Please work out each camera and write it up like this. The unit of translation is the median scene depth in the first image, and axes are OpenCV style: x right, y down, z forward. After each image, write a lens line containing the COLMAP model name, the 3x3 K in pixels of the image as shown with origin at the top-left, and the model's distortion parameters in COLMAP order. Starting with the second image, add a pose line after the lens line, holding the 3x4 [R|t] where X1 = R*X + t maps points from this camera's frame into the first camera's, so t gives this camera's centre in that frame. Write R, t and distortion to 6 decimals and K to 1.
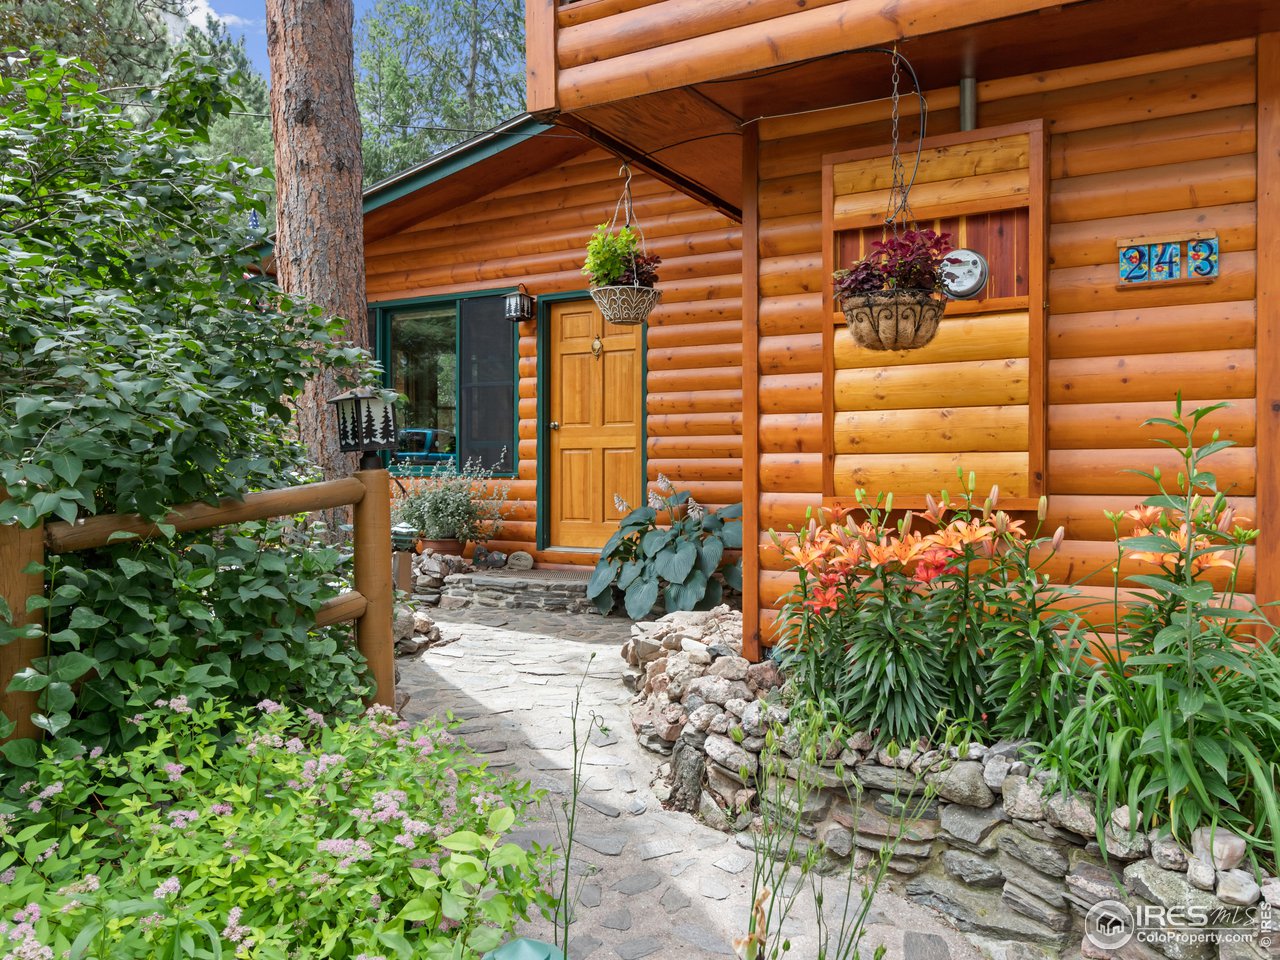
lens RADIAL K [[892.5, 0, 649.1], [0, 892.5, 469.6], [0, 0, 1]] dist [0.008631, -0.003944]
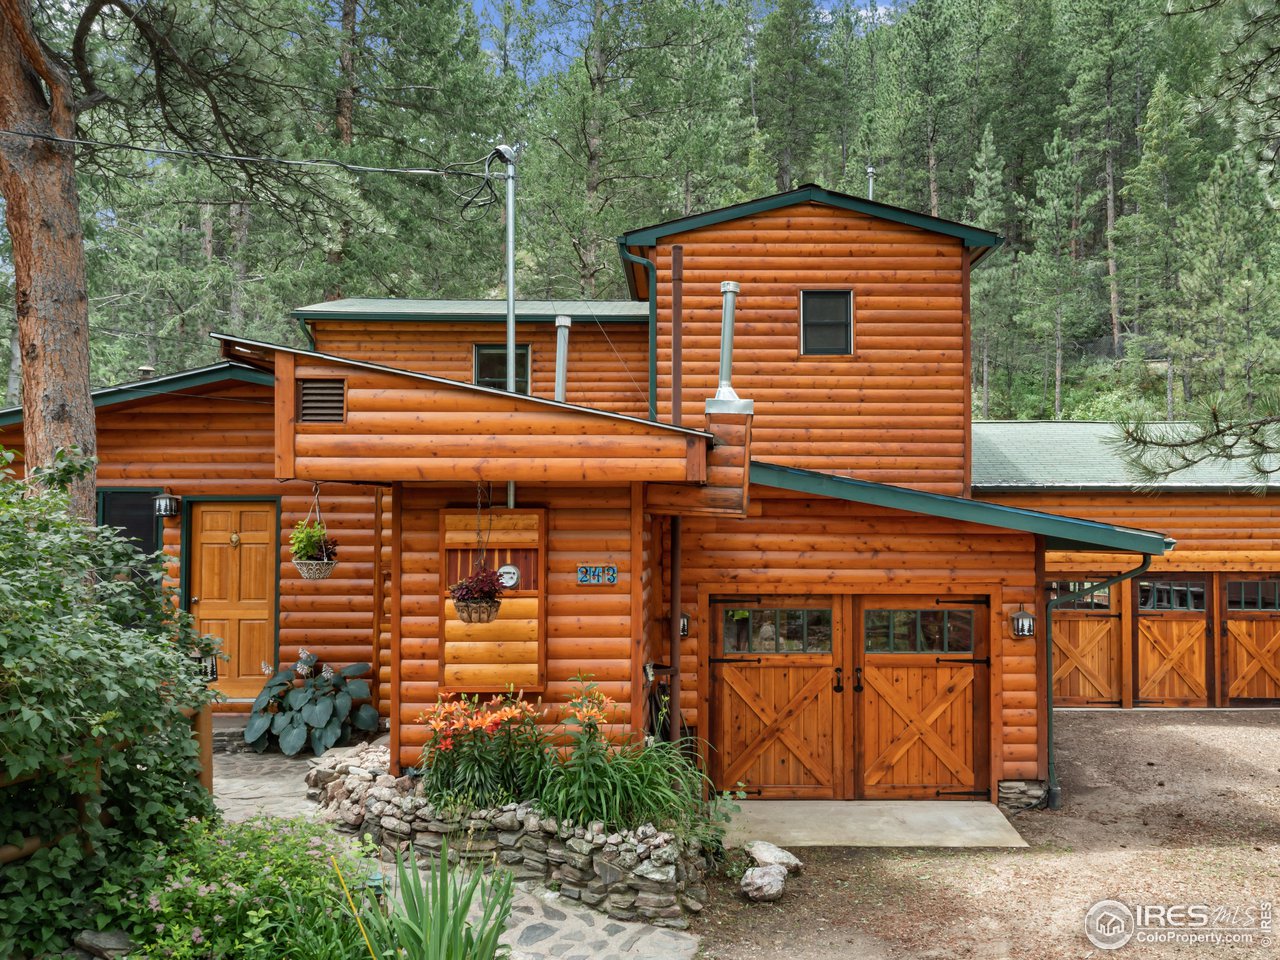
lens RADIAL K [[1154.2, 0, 644.4], [0, 1154.2, 492.1], [0, 0, 1]] dist [-0.003073, 0.001096]
pose [[0.898029, 0.008739, 0.439849, -0.544306], [-0.001029, 0.999842, -0.017764, -0.372659], [-0.439935, 0.015500, 0.897896, -1.543151]]
